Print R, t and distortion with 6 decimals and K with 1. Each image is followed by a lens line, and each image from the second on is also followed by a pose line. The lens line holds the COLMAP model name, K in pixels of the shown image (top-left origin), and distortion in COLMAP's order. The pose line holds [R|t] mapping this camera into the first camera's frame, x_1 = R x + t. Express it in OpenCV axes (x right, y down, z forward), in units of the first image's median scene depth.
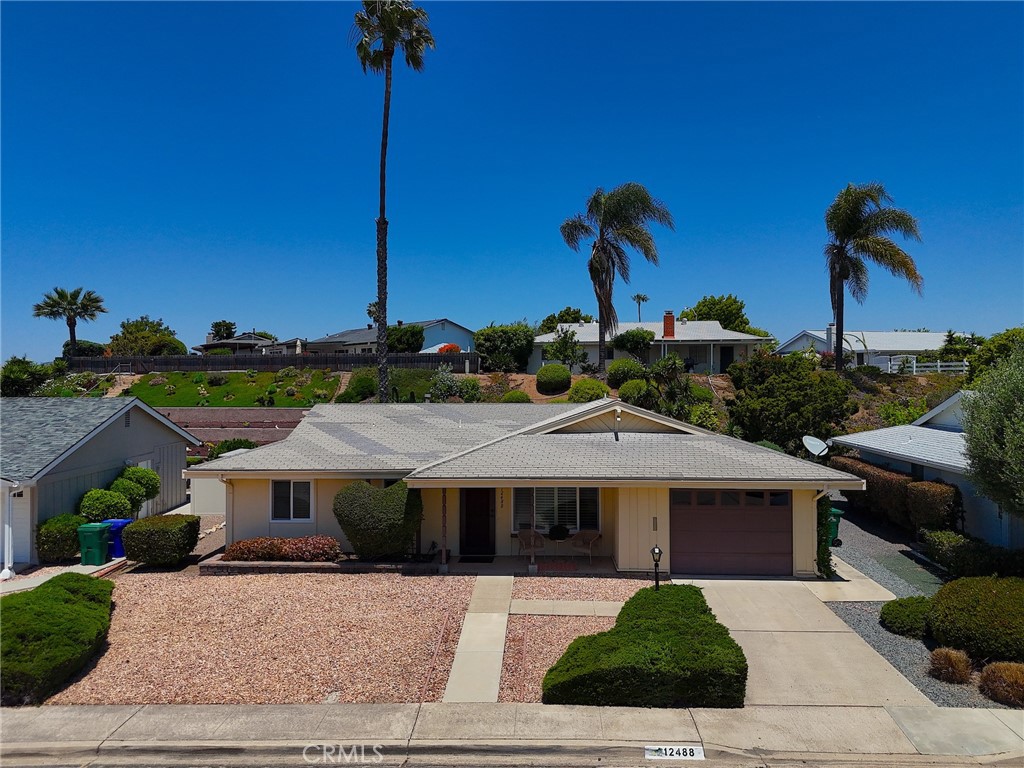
lens RADIAL K [[757.6, 0, 512.0], [0, 757.6, 384.0], [0, 0, 1]] dist [0.074240, -0.079534]
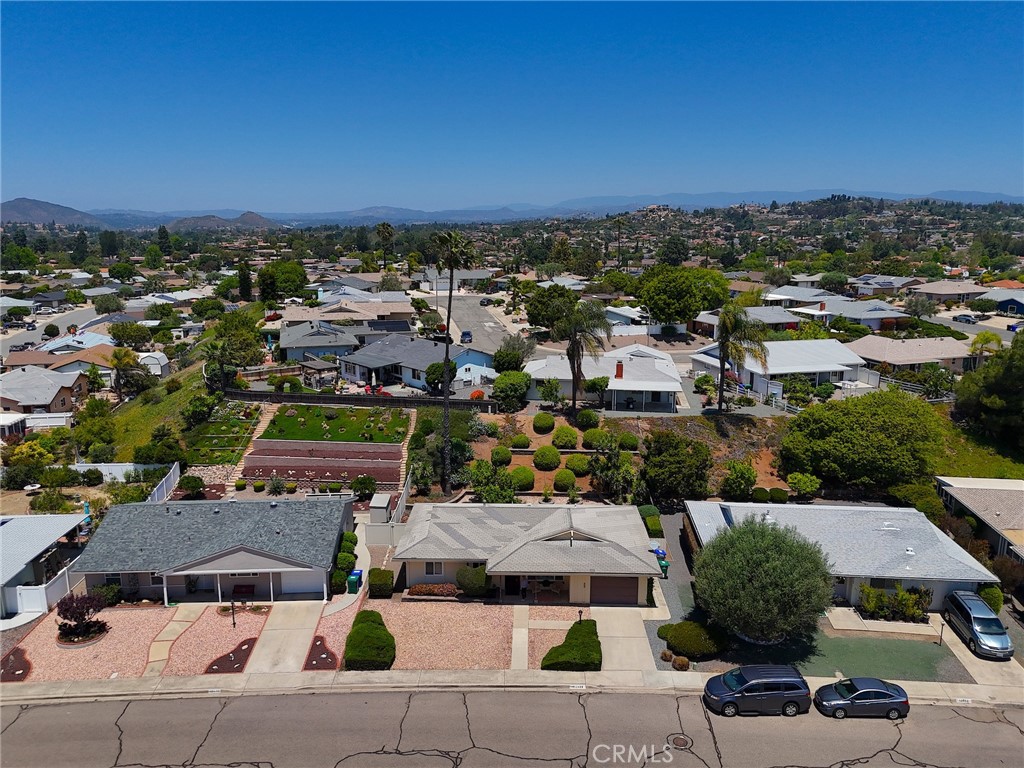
lens RADIAL K [[757.6, 0, 512.0], [0, 757.6, 384.0], [0, 0, 1]] dist [0.074240, -0.079534]
pose [[0.999862, -0.000455, 0.016630, -0.105519], [-0.003017, 0.978097, 0.208129, -1.105651], [-0.016361, -0.208150, 0.977960, -1.477883]]
